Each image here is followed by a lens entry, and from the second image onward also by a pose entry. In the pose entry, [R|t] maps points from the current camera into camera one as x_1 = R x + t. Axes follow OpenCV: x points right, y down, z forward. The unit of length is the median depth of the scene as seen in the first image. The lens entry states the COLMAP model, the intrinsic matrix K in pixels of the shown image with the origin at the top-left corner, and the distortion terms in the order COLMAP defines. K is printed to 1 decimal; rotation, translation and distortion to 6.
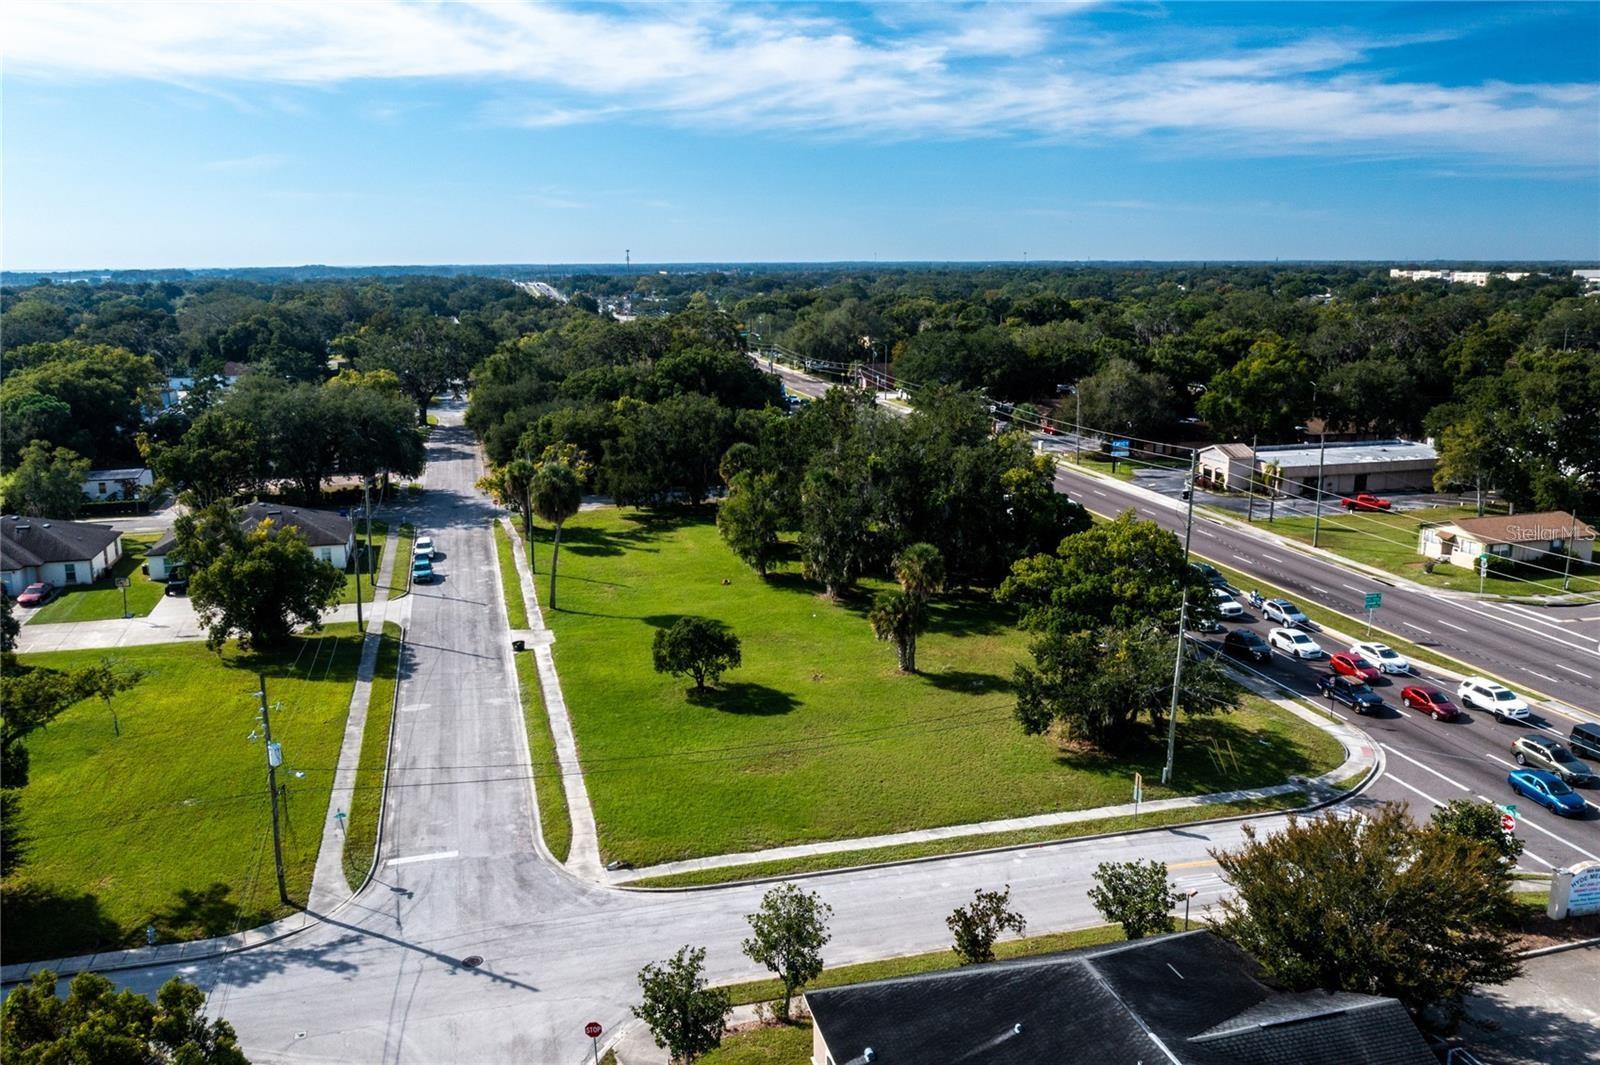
lens RADIAL K [[1245.8, 0, 807.3], [0, 1245.8, 524.9], [0, 0, 1]] dist [-0.021015, -0.002513]
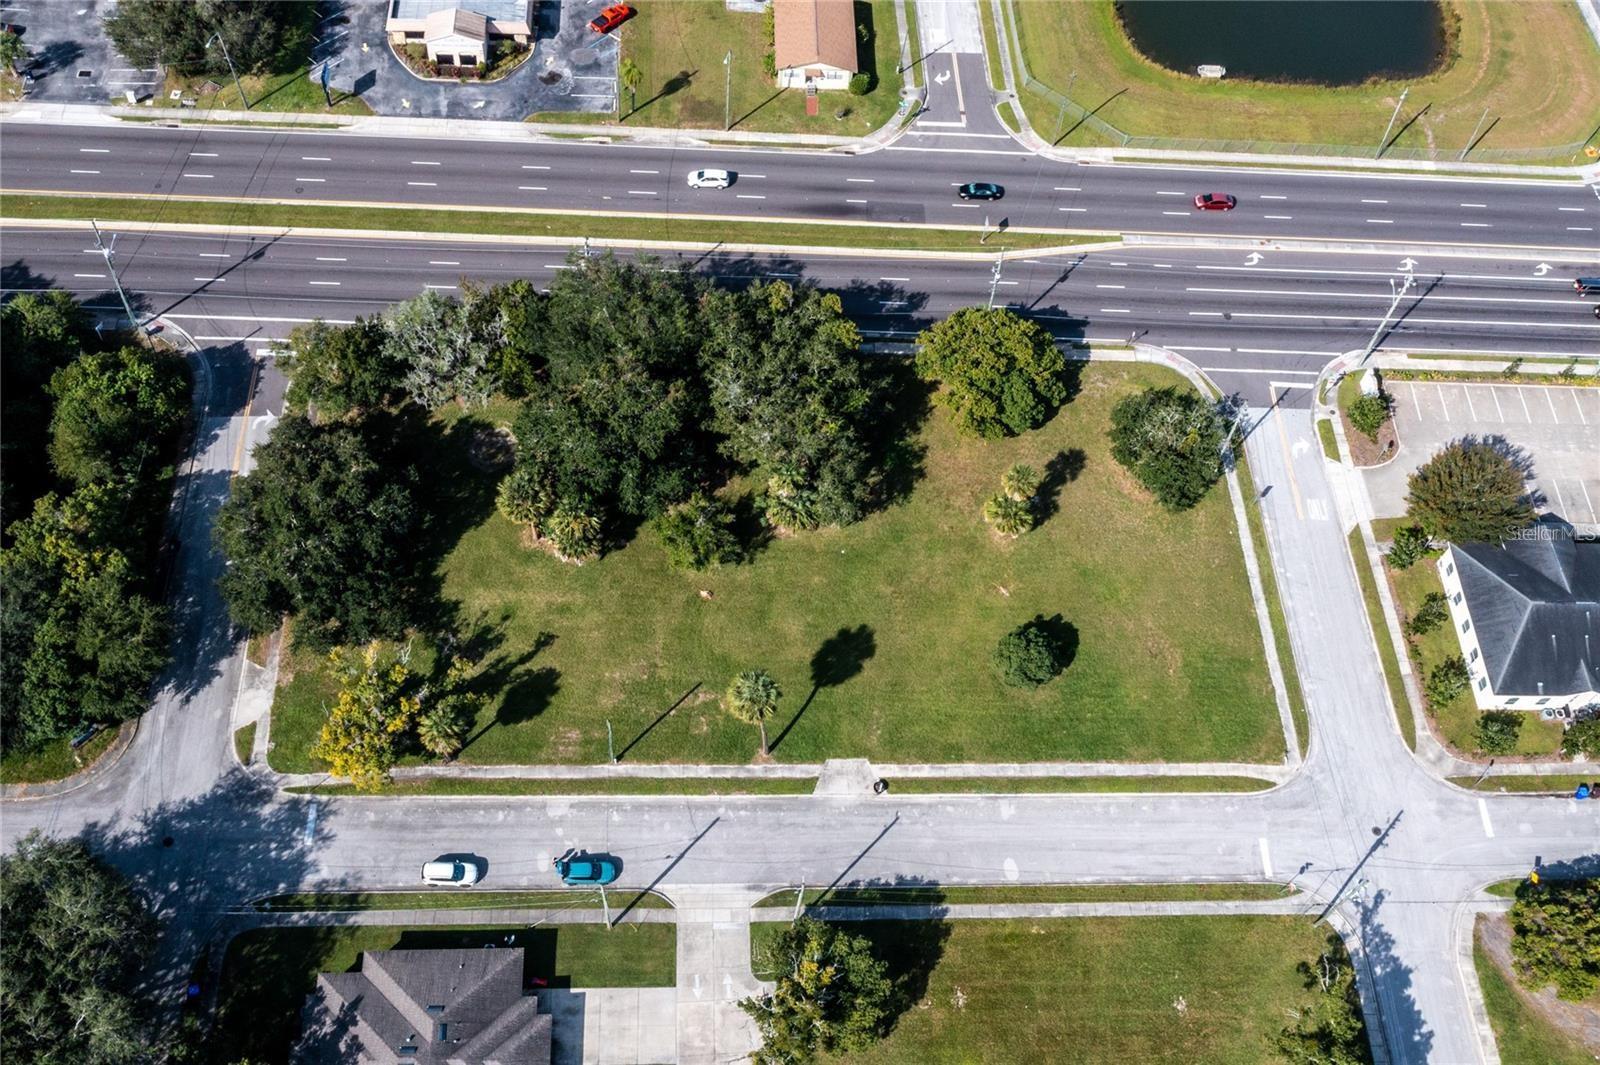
lens RADIAL K [[1444.1, 0, 800.0], [0, 1444.1, 532.5], [0, 0, 1]] dist [0.053768, -0.352307]
pose [[0.241367, -0.818606, 0.521178, -0.780151], [0.138597, 0.560630, 0.816385, -1.177496], [-0.960486, -0.124815, 0.248774, 0.796448]]
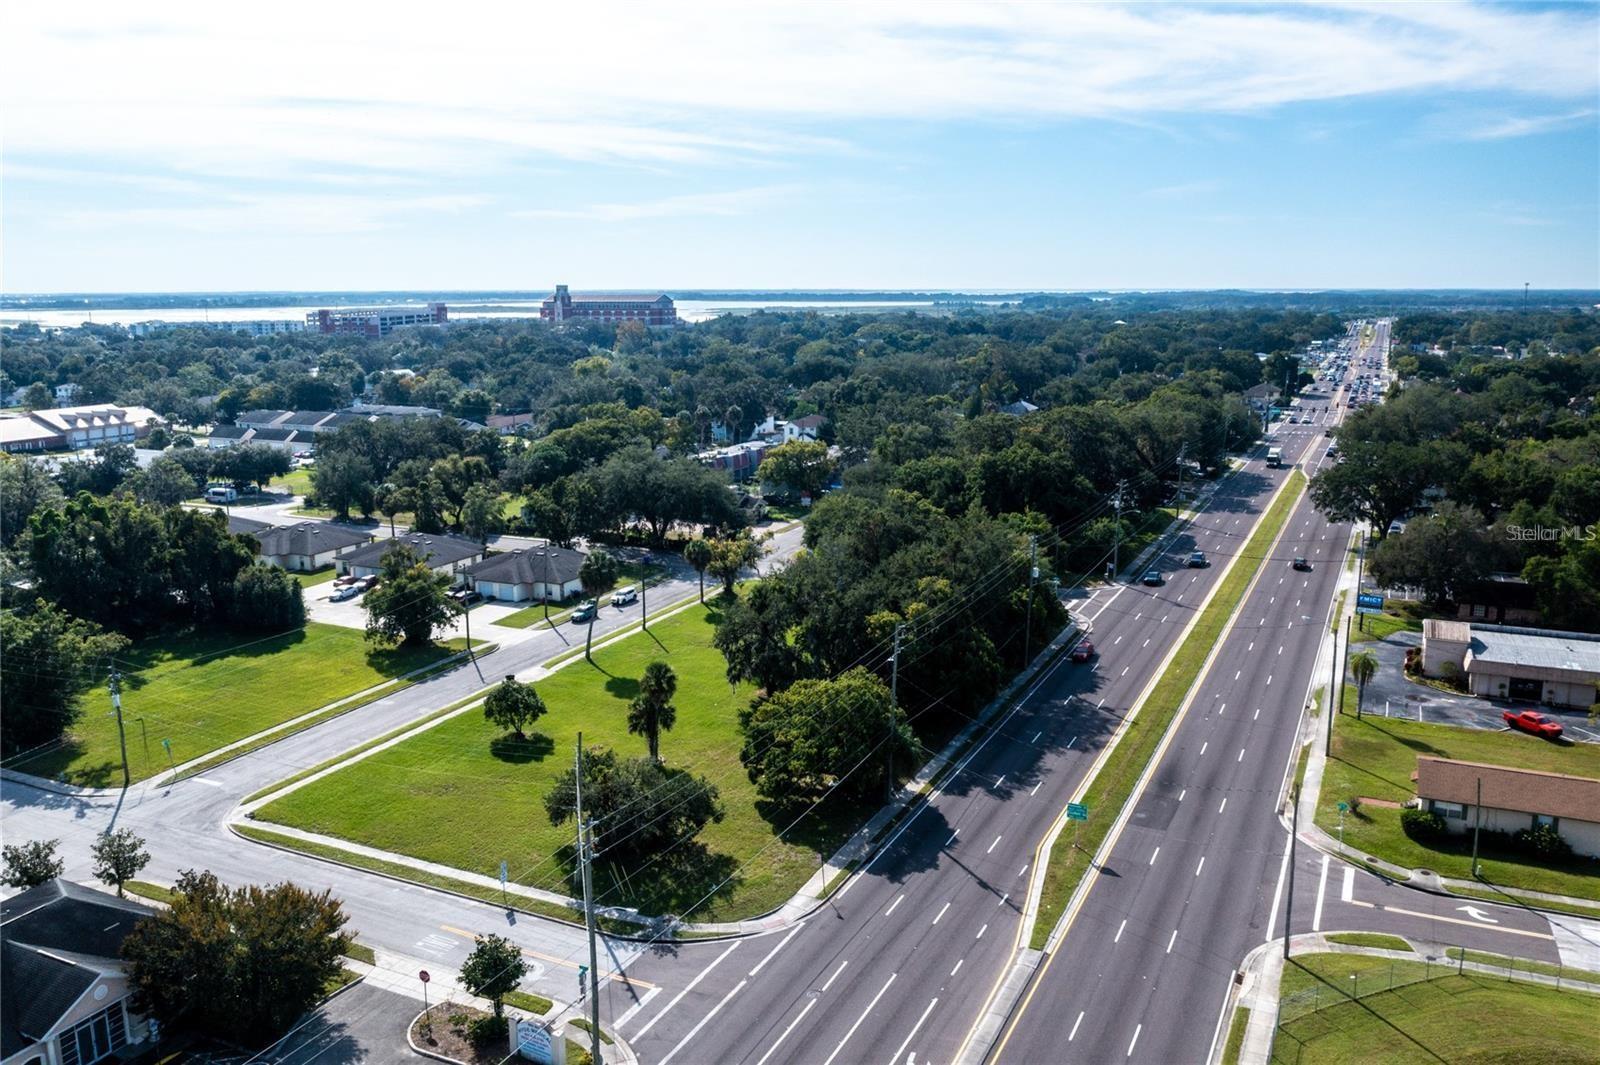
lens RADIAL K [[1245.8, 0, 807.3], [0, 1245.8, 524.9], [0, 0, 1]] dist [-0.021015, -0.002513]
pose [[0.765594, 0.123683, -0.631322, 0.930138], [-0.134043, 0.990475, 0.031494, -0.171178], [0.629204, 0.060513, 0.774881, 0.112462]]
